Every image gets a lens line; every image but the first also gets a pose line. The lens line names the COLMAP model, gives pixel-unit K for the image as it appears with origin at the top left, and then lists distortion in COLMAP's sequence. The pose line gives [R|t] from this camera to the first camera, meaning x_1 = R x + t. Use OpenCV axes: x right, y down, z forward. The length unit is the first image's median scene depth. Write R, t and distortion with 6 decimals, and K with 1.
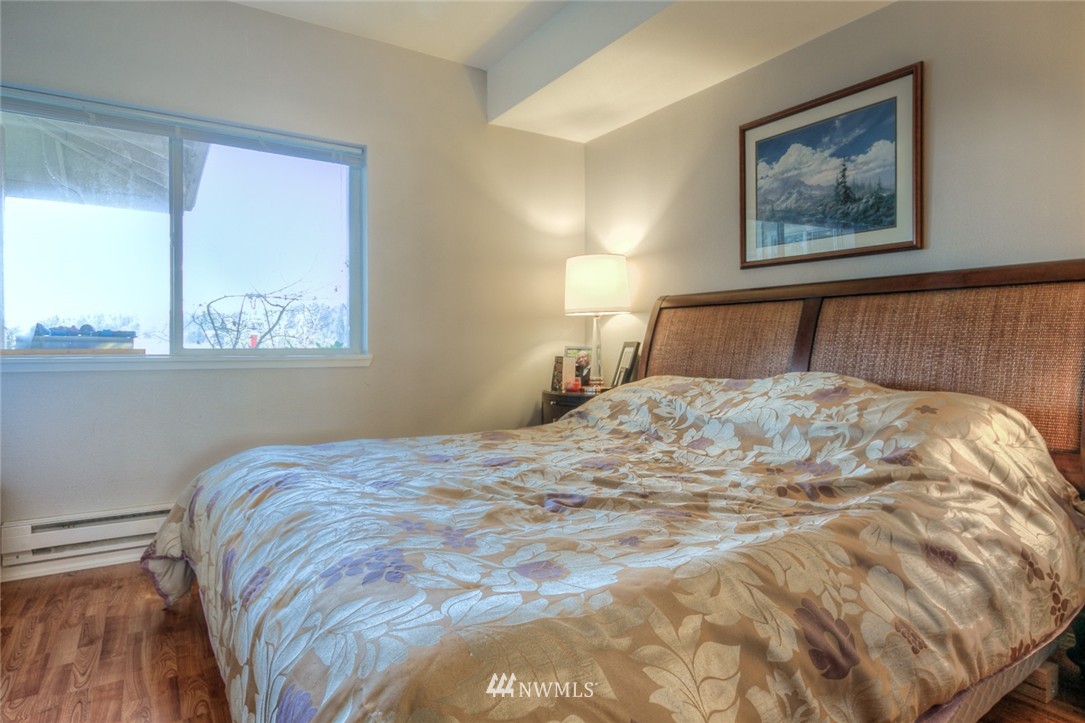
lens RADIAL K [[609.8, 0, 542.5], [0, 609.8, 352.9], [0, 0, 1]] dist [0.004543, 0.001355]
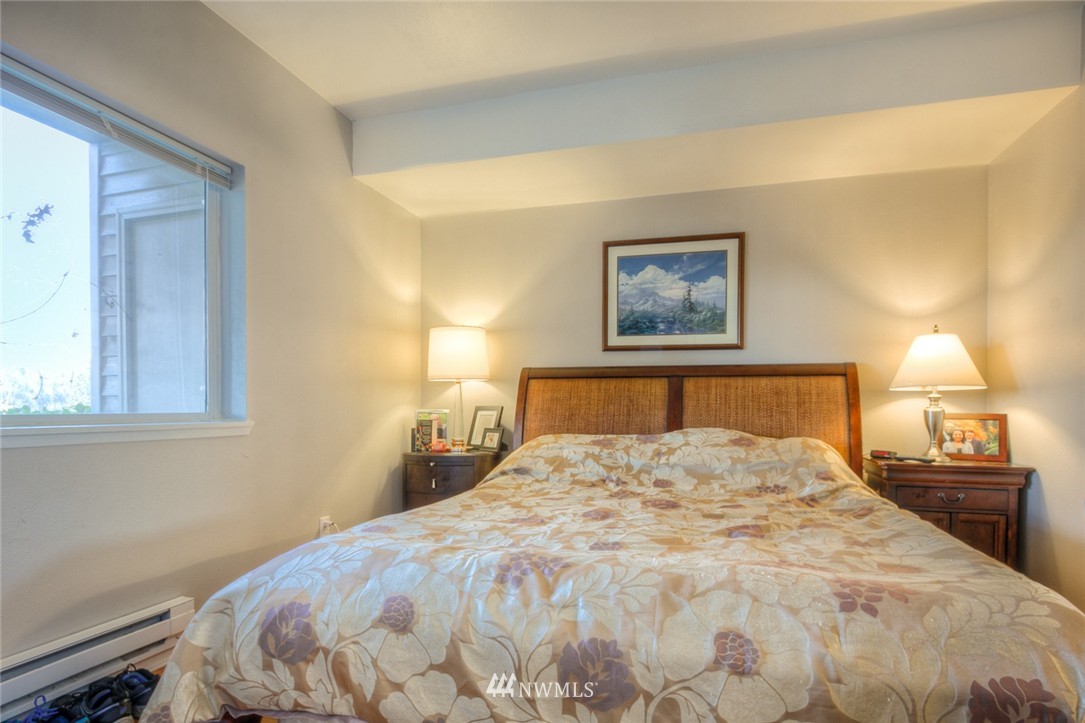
lens RADIAL K [[529.1, 0, 553.1], [0, 529.1, 418.5], [0, 0, 1]] dist [0.001993, -0.000723]
pose [[0.756505, -0.011029, 0.653895, -0.564180], [0.006055, 0.999933, 0.009860, -0.004767], [-0.653959, -0.003500, 0.756521, 0.235077]]
